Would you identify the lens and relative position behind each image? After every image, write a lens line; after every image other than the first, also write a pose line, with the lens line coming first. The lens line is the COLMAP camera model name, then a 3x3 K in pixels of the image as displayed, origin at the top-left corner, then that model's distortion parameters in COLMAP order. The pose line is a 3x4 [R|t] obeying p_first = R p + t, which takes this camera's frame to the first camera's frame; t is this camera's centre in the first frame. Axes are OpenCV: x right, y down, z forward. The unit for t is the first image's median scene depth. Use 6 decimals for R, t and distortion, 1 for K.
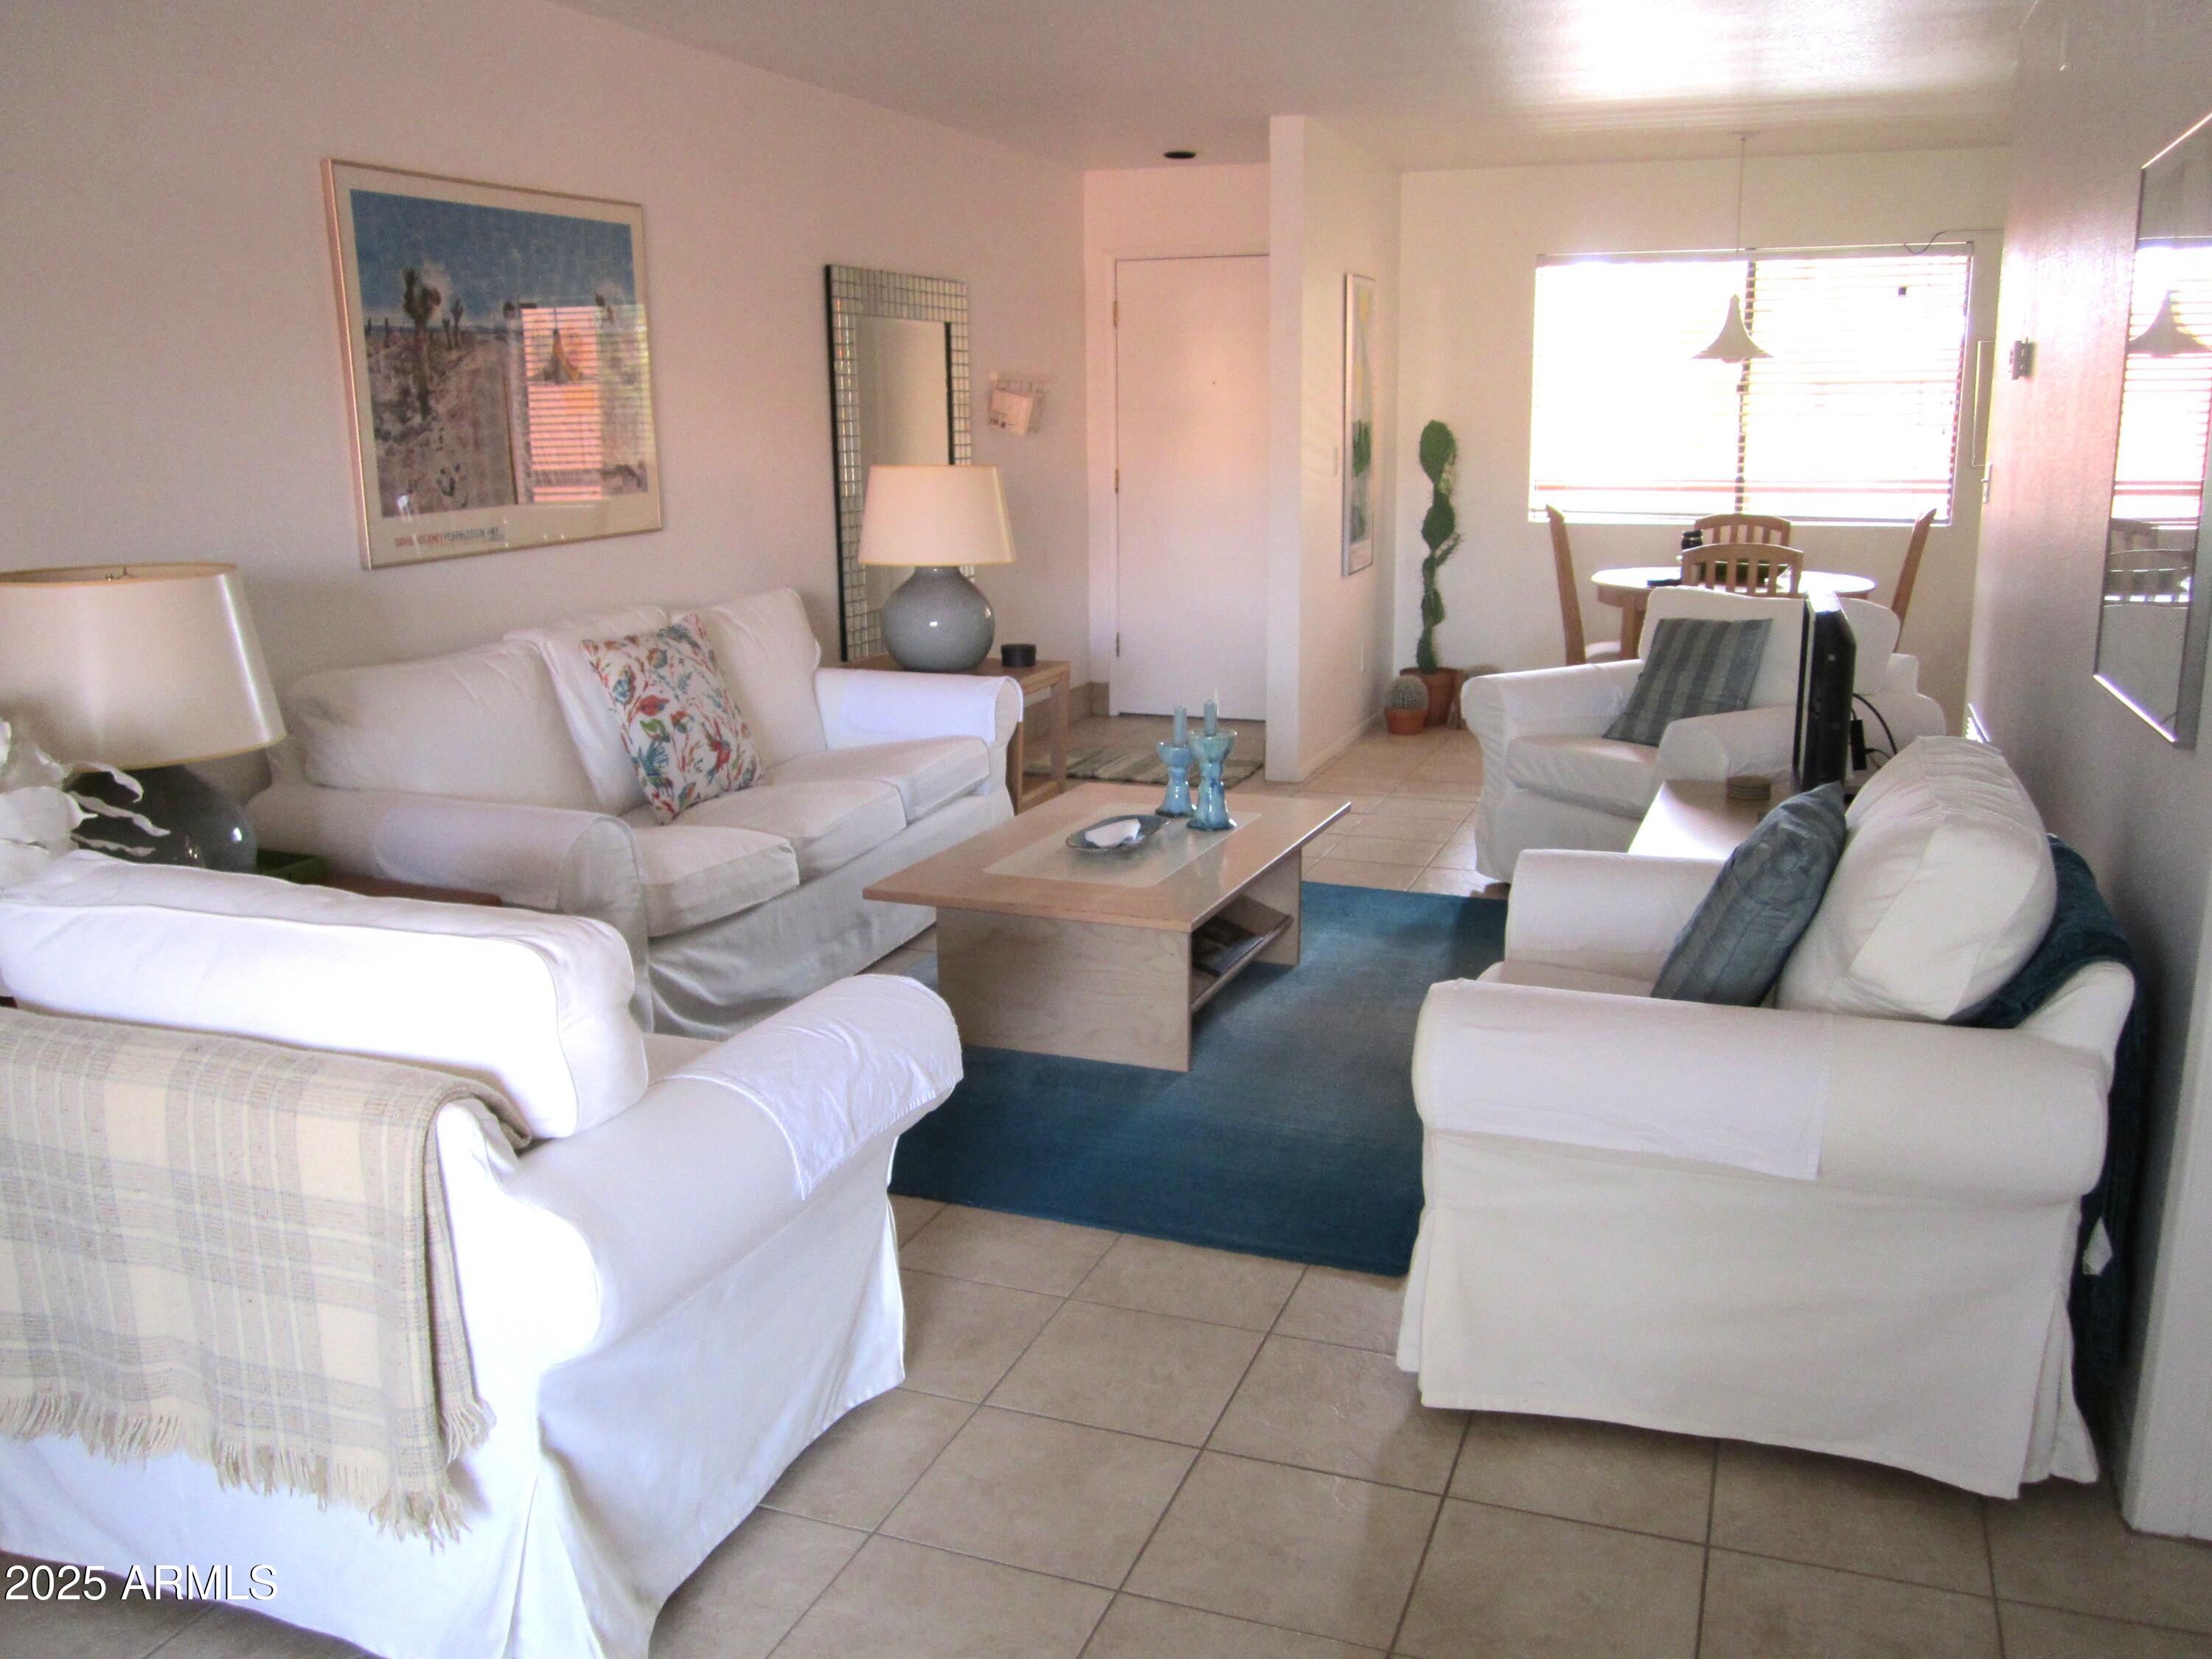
lens RADIAL K [[1823.5, 0, 1106.0], [0, 1823.5, 829.5], [0, 0, 1]] dist [-0.052046, 0.015695]
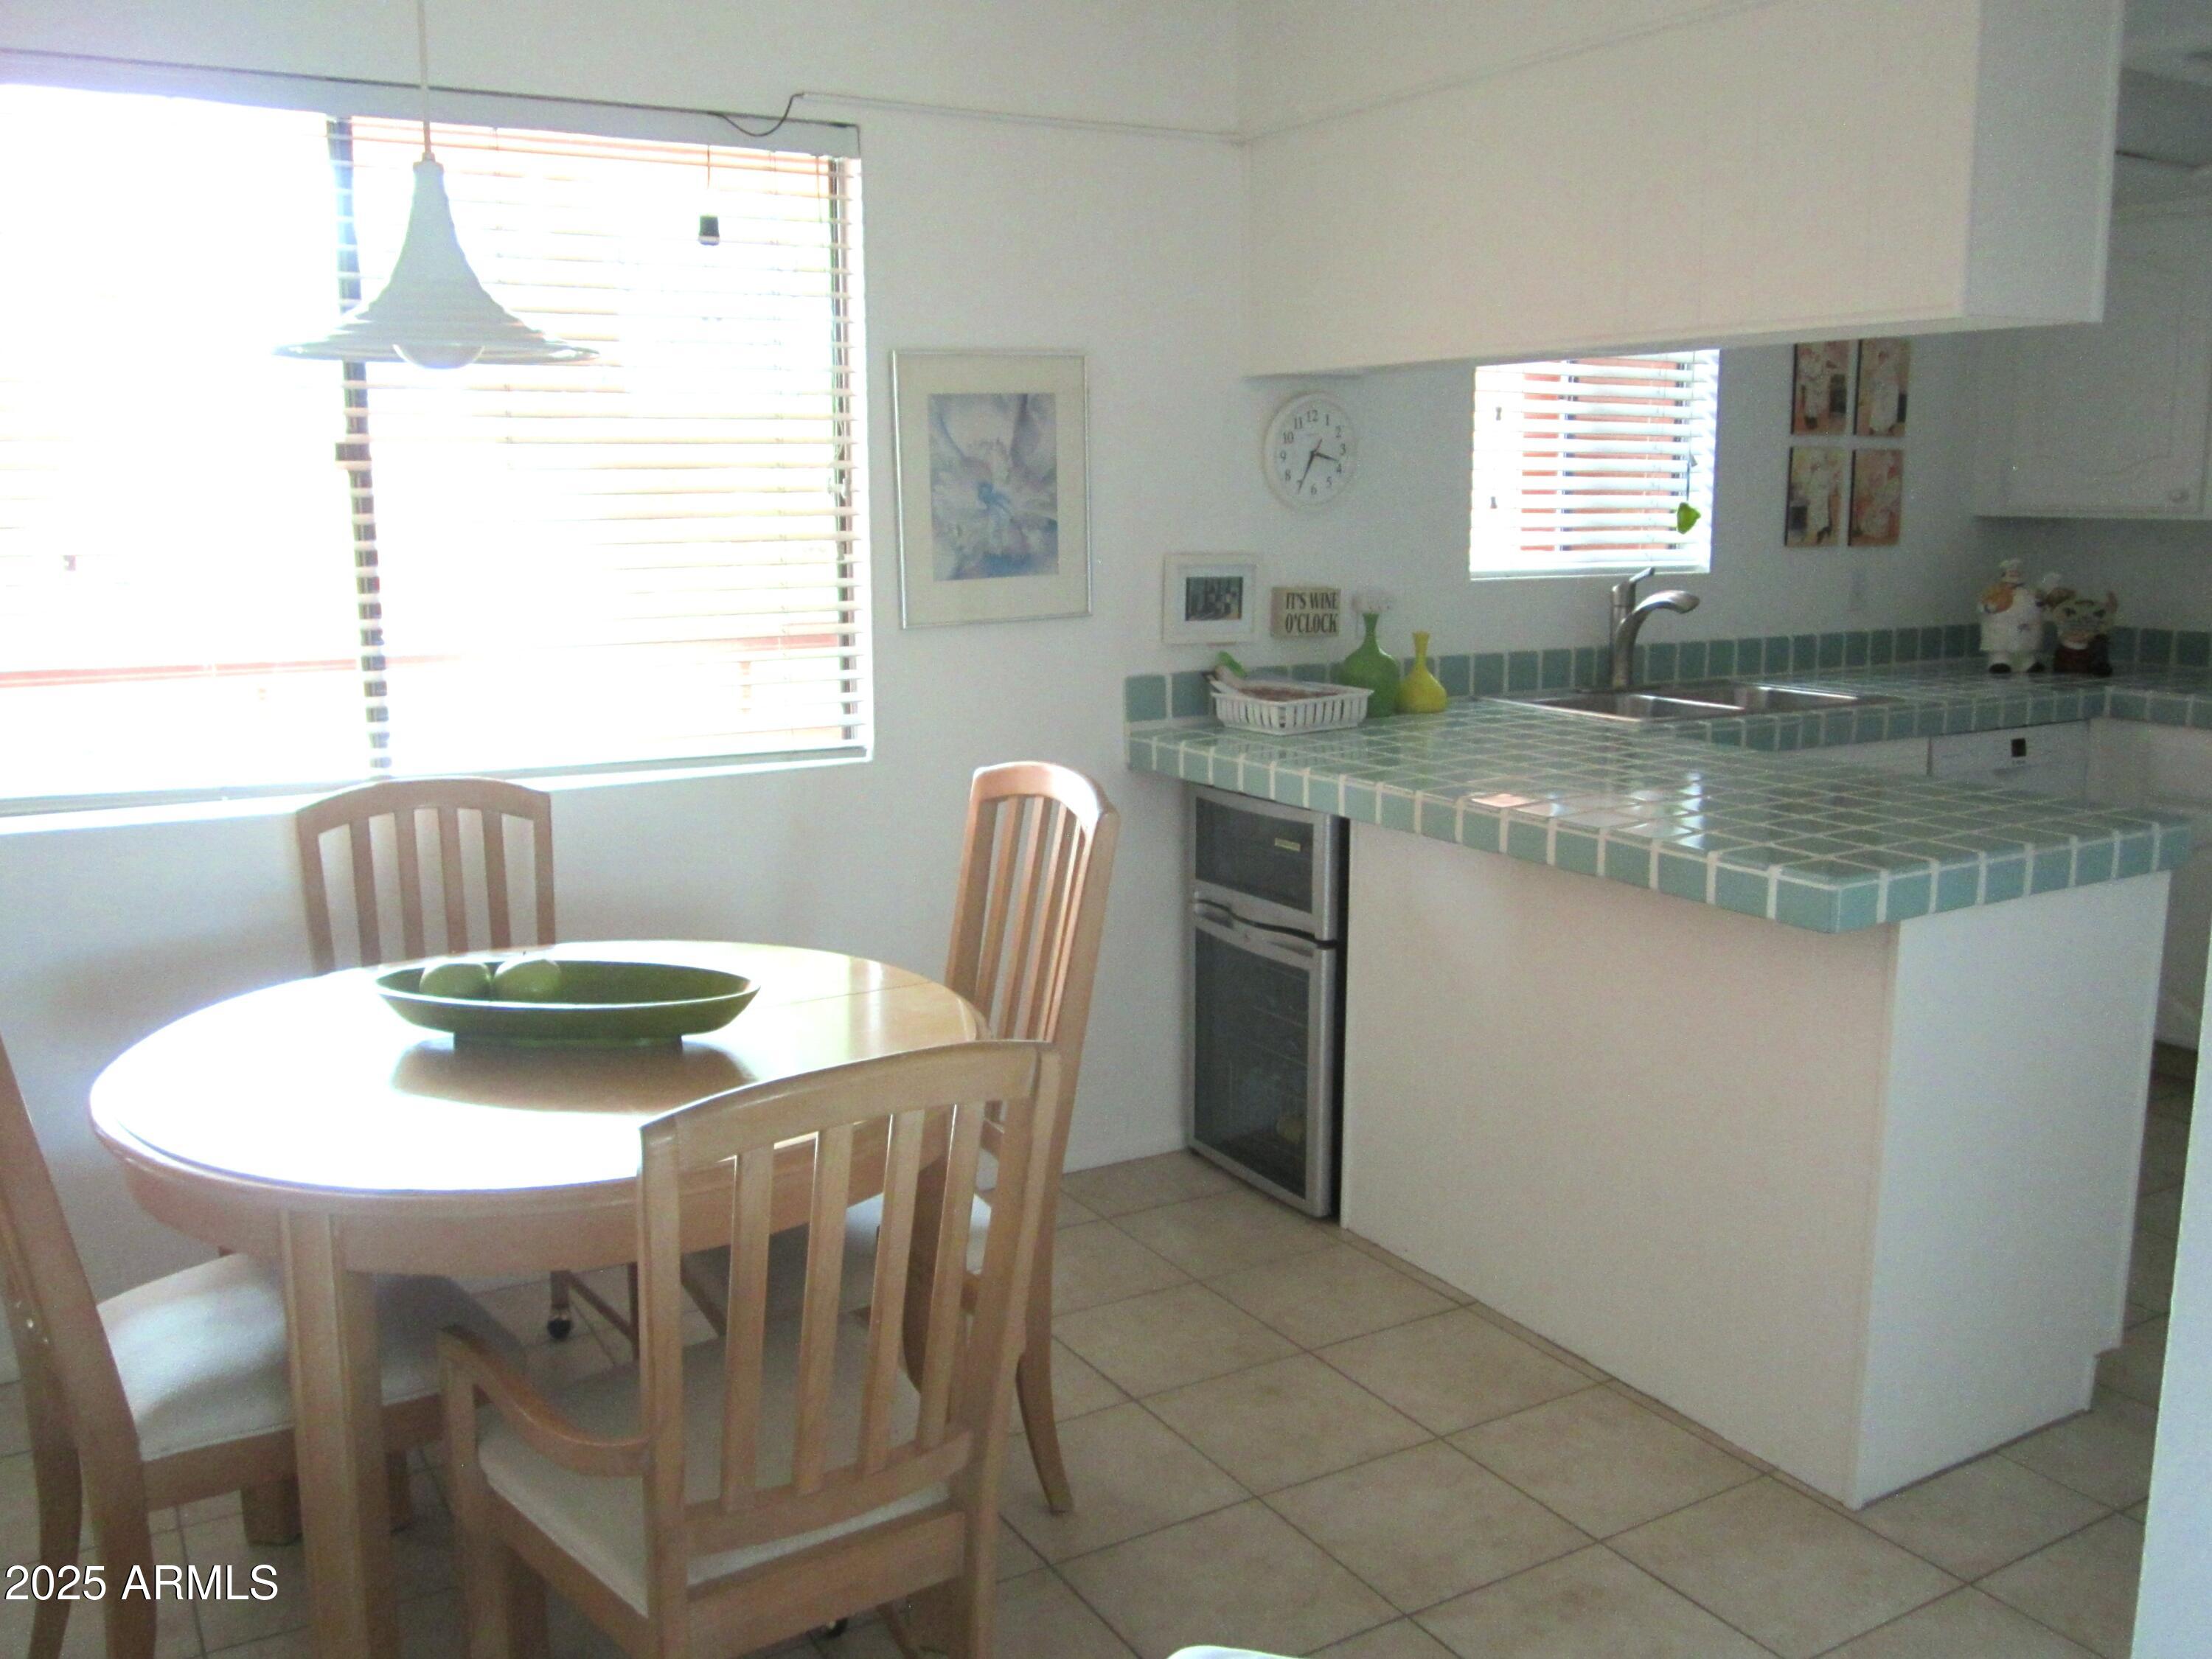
lens RADIAL K [[1823.5, 0, 1106.0], [0, 1823.5, 829.5], [0, 0, 1]] dist [-0.052046, 0.015695]
pose [[0.631953, -0.131266, 0.763809, 0.171115], [0.167483, 0.985394, 0.030777, -0.172025], [-0.756693, 0.108475, 0.644708, 0.733321]]
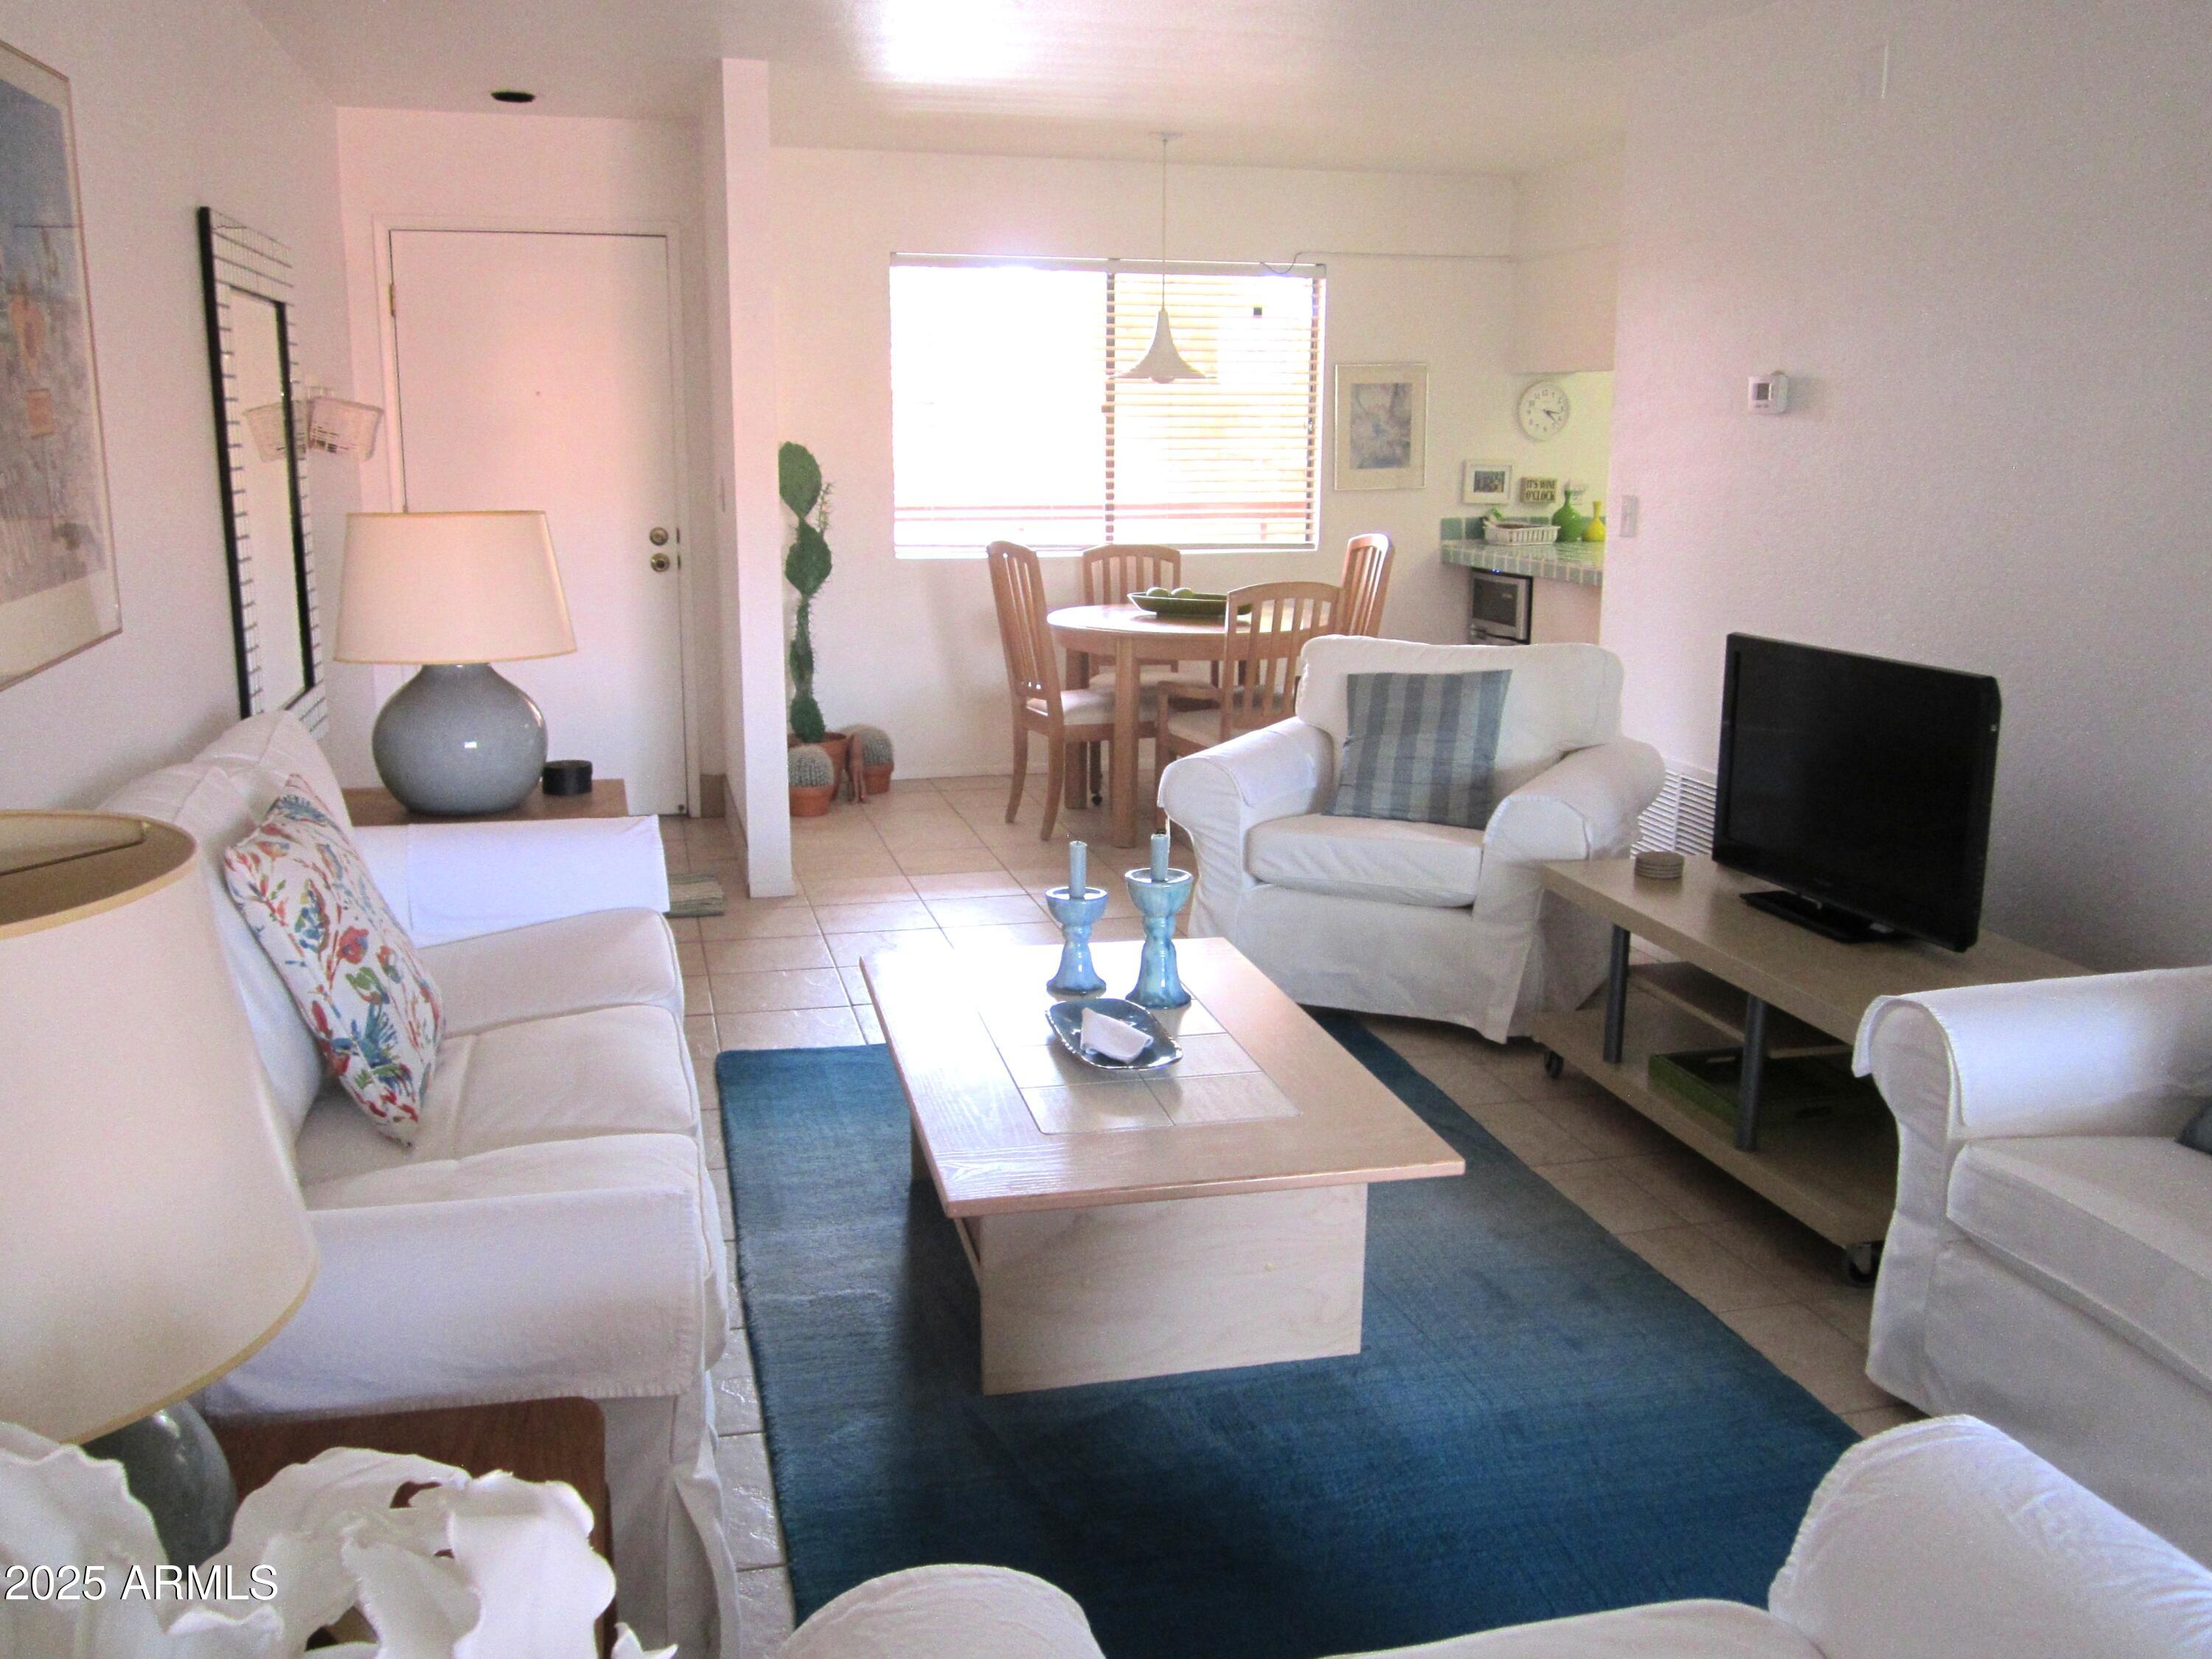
lens RADIAL K [[1886.7, 0, 1106.0], [0, 1886.7, 829.5], [0, 0, 1]] dist [-0.031257, -0.010503]
pose [[0.821304, -0.106169, 0.560524, -0.247059], [0.113070, 0.993333, 0.022472, -0.058546], [-0.559173, 0.044922, 0.827833, 0.237484]]
